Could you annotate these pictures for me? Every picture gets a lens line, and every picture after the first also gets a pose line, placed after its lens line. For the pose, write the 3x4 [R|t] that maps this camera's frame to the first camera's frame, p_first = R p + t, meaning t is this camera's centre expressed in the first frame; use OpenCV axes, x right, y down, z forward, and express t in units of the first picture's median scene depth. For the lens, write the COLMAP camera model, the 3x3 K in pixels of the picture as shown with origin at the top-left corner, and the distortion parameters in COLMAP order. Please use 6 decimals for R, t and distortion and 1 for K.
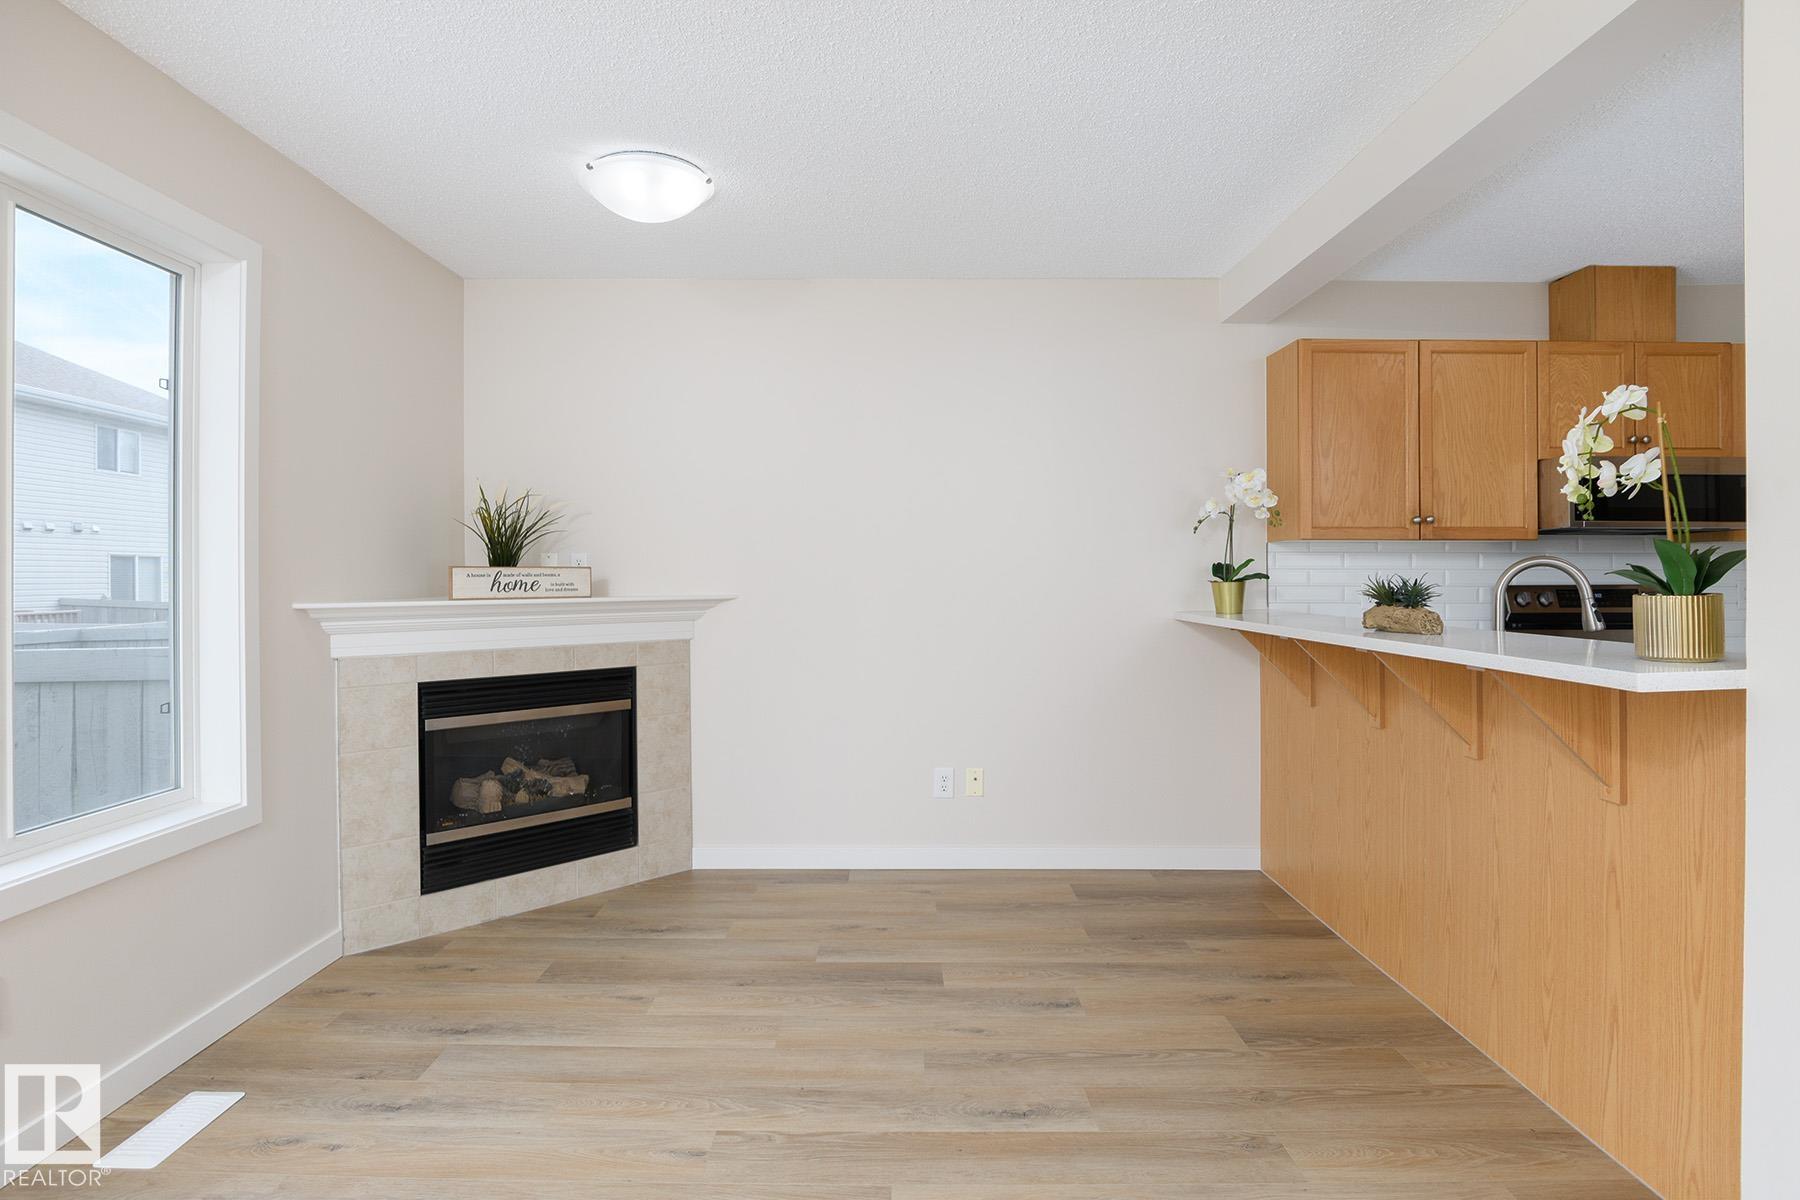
lens RADIAL K [[937.7, 0, 886.0], [0, 937.7, 595.6], [0, 0, 1]] dist [-0.024254, -0.001444]
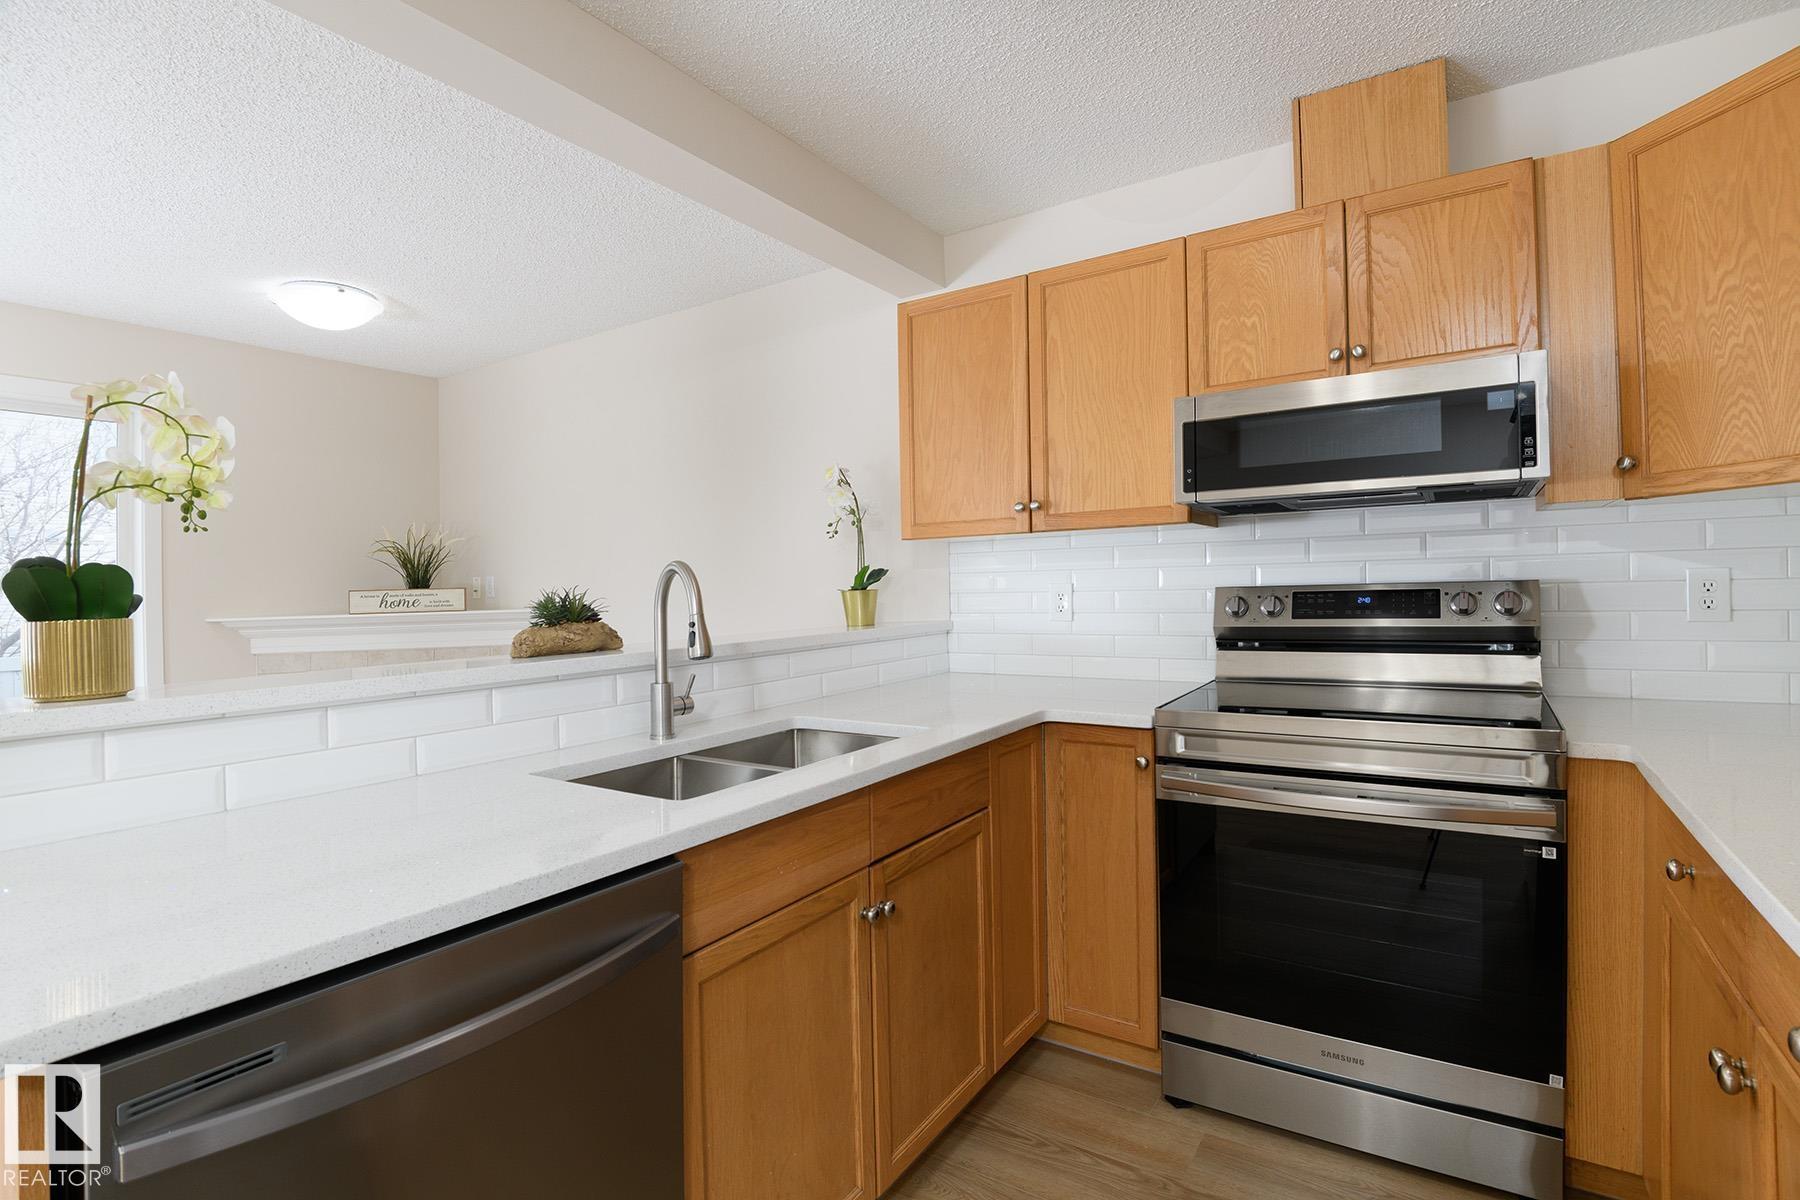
lens RADIAL K [[853.7, 0, 905.2], [0, 853.7, 594.8], [0, 0, 1]] dist [-0.010907, -0.011920]
pose [[0.842135, -0.015077, -0.539056, 0.941894], [0.013503, 0.999885, -0.006872, -0.004914], [0.539097, -0.001492, 0.842242, 0.372455]]
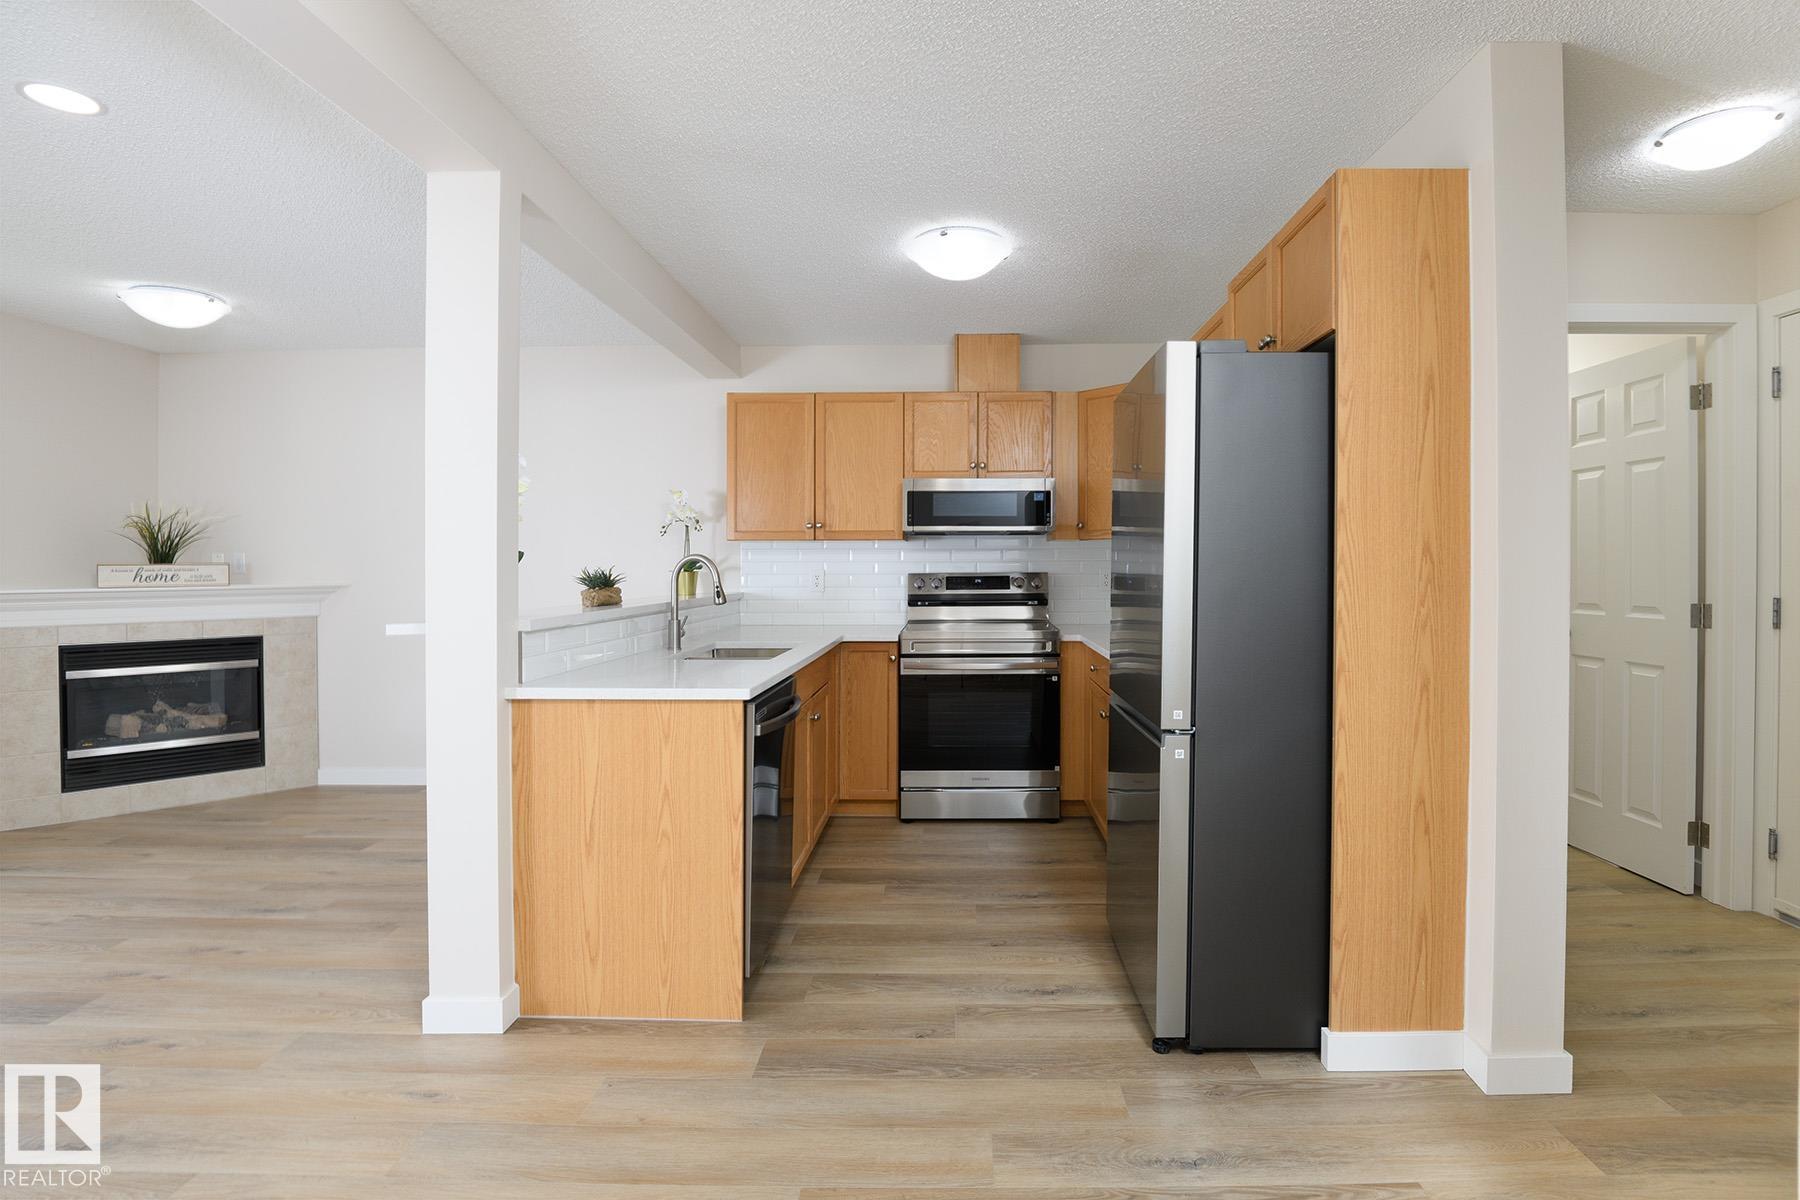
lens RADIAL K [[867.3, 0, 945.0], [0, 867.3, 589.3], [0, 0, 1]] dist [-0.011518, -0.009118]
pose [[0.999976, -0.004380, -0.005446, 0.838332], [0.004418, 0.999965, 0.007095, 0.003562], [0.005414, -0.007119, 0.999960, -0.286696]]
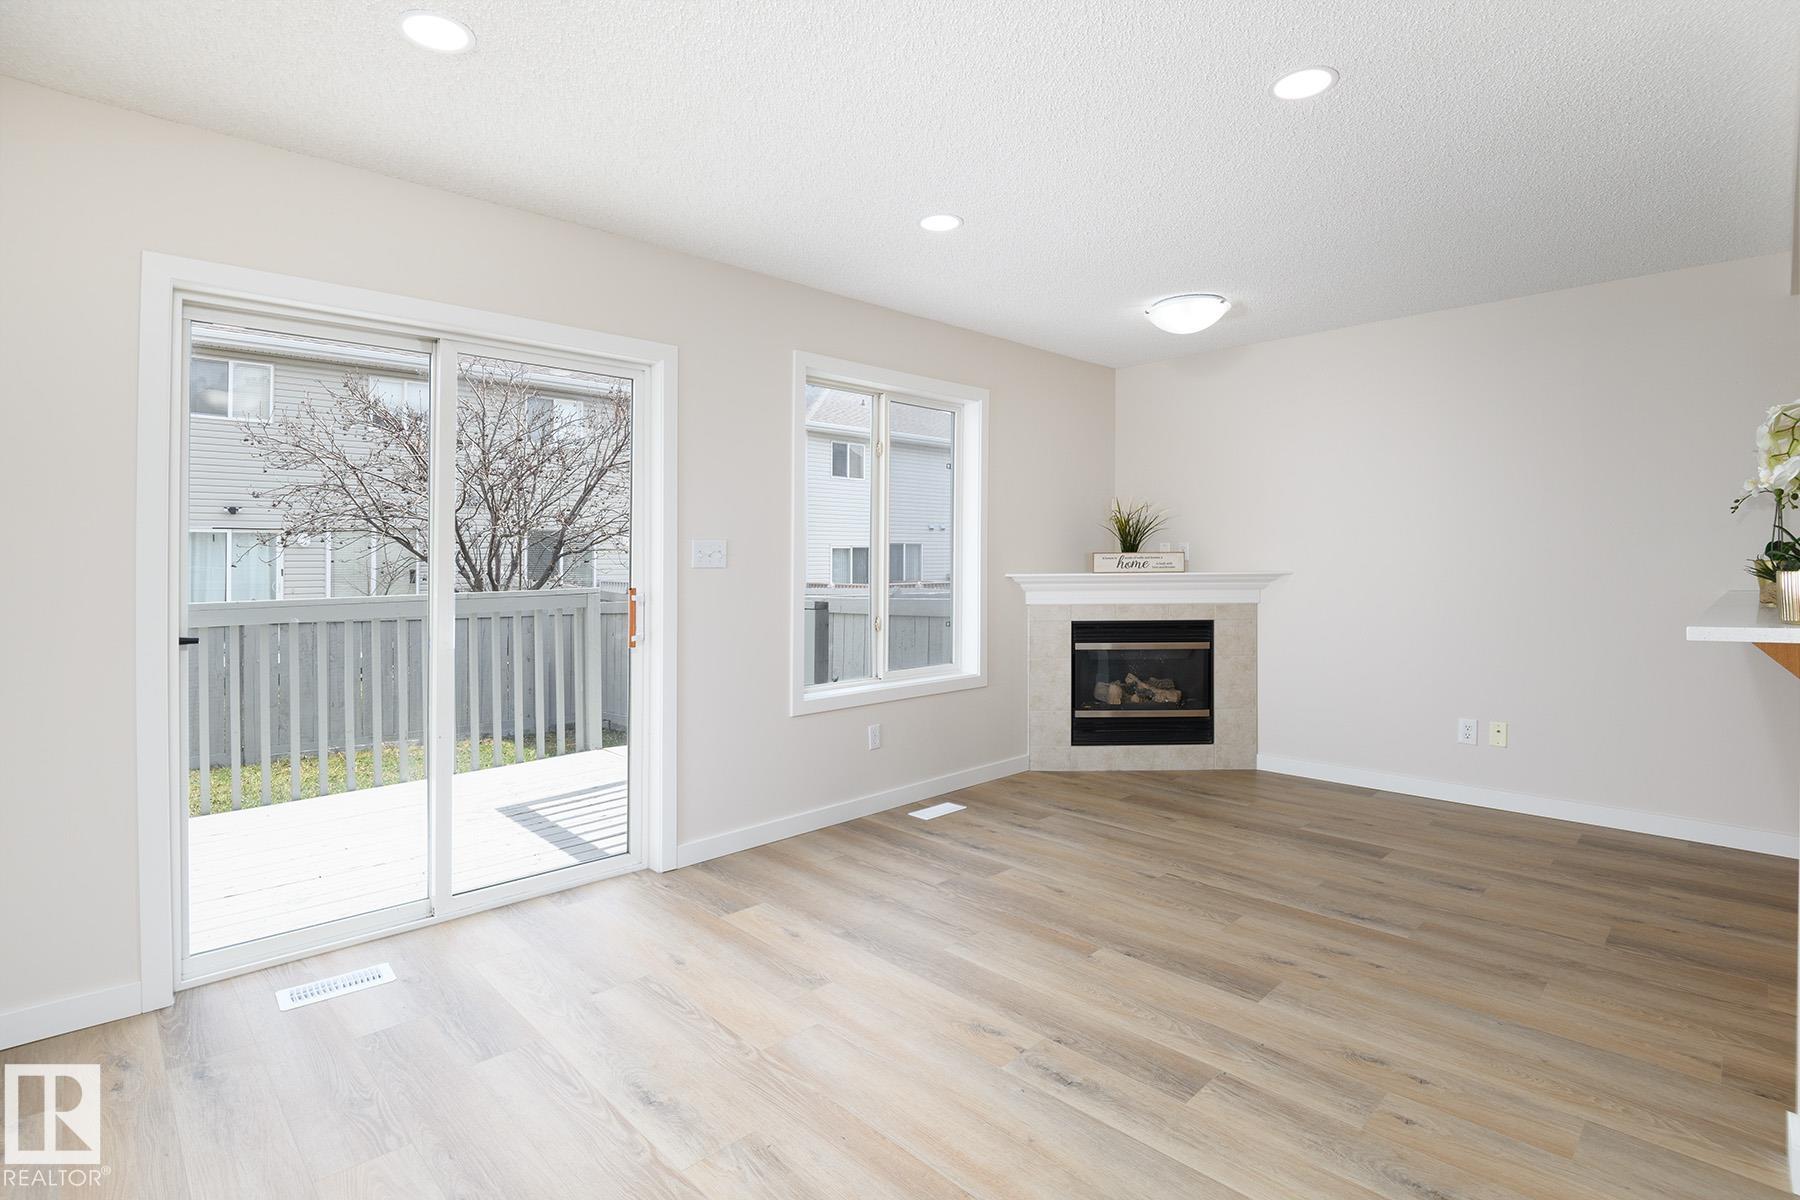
lens RADIAL K [[865.5, 0, 904.3], [0, 865.5, 565.6], [0, 0, 1]] dist [-0.002762, -0.018128]
pose [[0.702068, 0.000968, -0.712110, 0.397096], [-0.007867, 0.999949, -0.006397, 0.004031], [0.712067, 0.010093, 0.702039, -0.322140]]
